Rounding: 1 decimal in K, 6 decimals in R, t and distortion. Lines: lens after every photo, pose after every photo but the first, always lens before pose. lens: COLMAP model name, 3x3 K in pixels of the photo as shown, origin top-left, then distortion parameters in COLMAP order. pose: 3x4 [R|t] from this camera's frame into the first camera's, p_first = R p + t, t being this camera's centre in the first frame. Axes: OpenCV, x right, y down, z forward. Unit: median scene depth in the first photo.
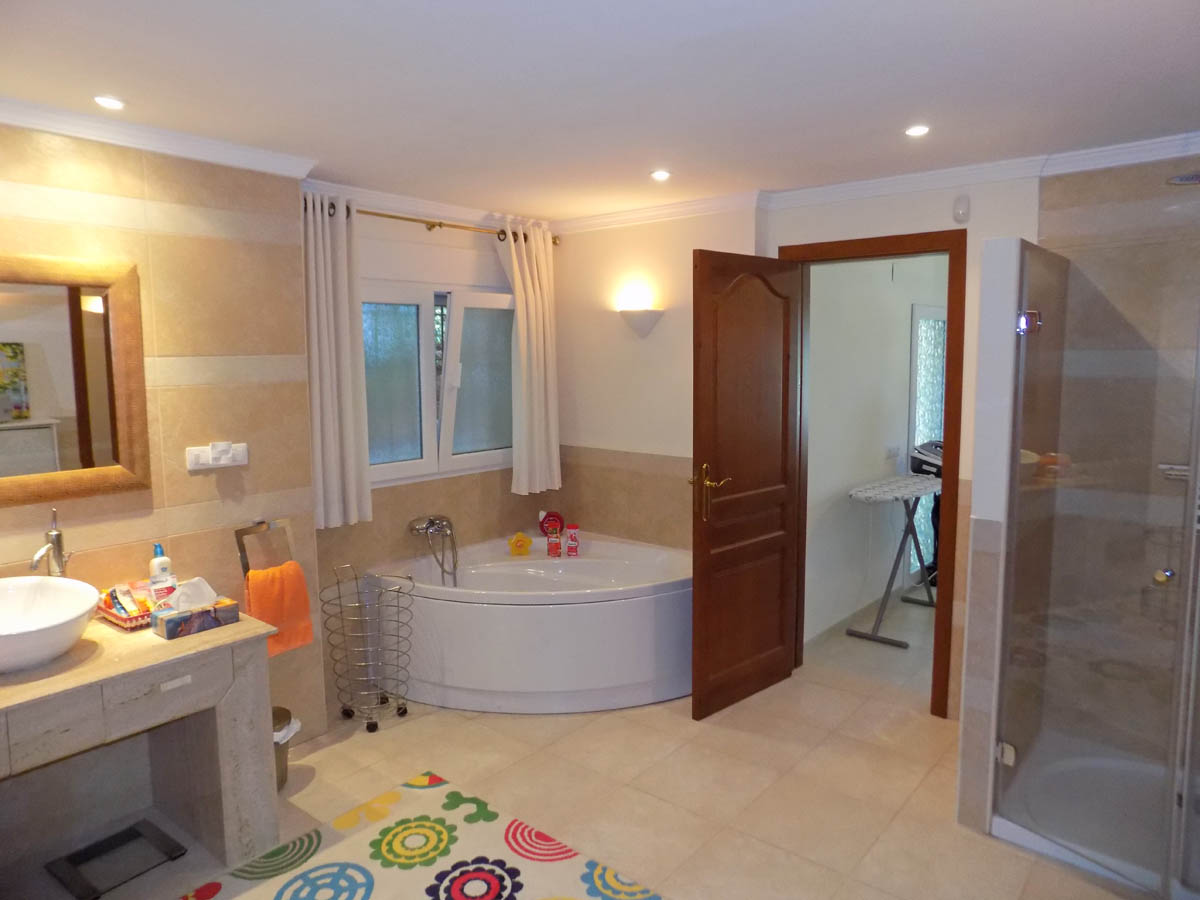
lens RADIAL K [[803.0, 0, 597.5], [0, 803.0, 447.3], [0, 0, 1]] dist [-0.044012, 0.032394]
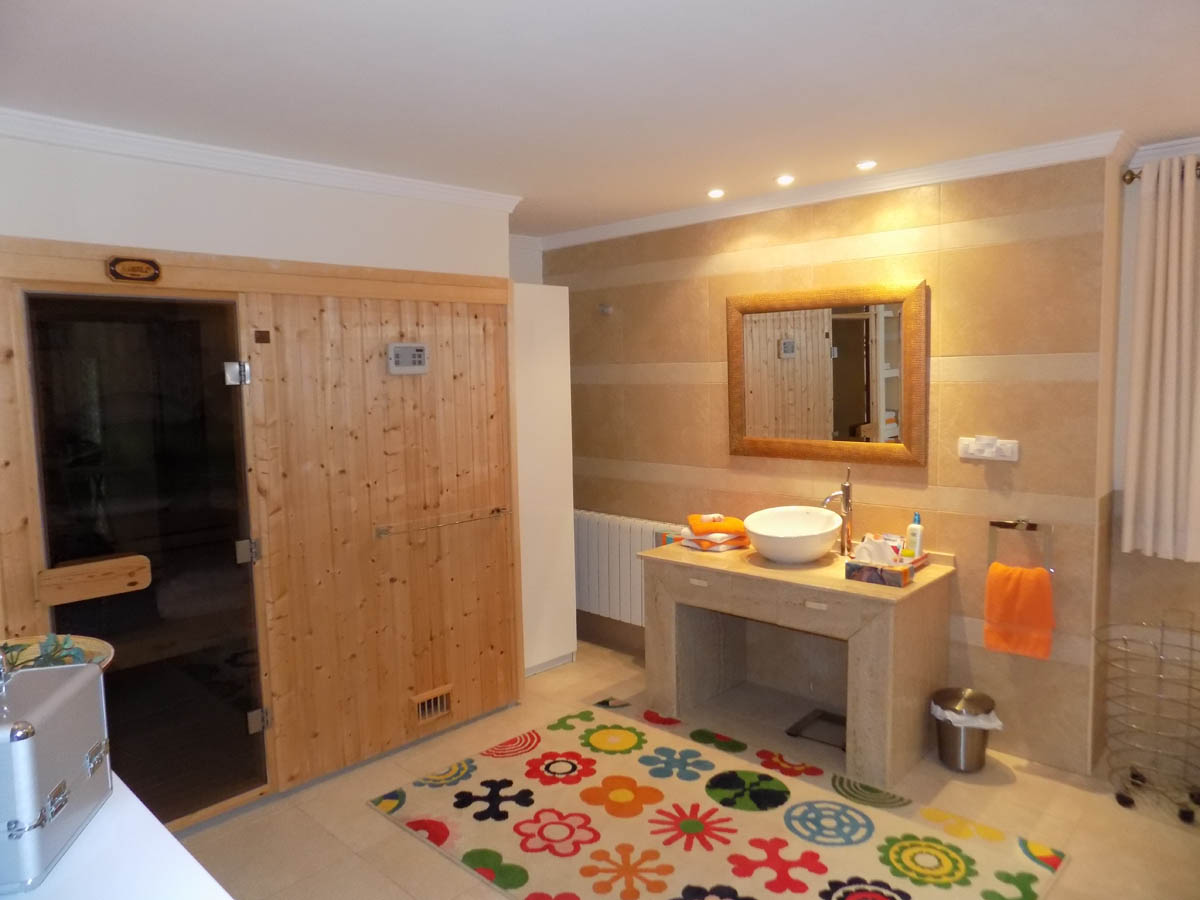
lens RADIAL K [[803.0, 0, 598.0], [0, 803.0, 444.5], [0, 0, 1]] dist [-0.044012, 0.032394]
pose [[-0.066277, 0.100862, -0.992690, 0.653349], [-0.092983, 0.989924, 0.106789, -0.063469], [0.993459, 0.099381, -0.056231, 0.570122]]
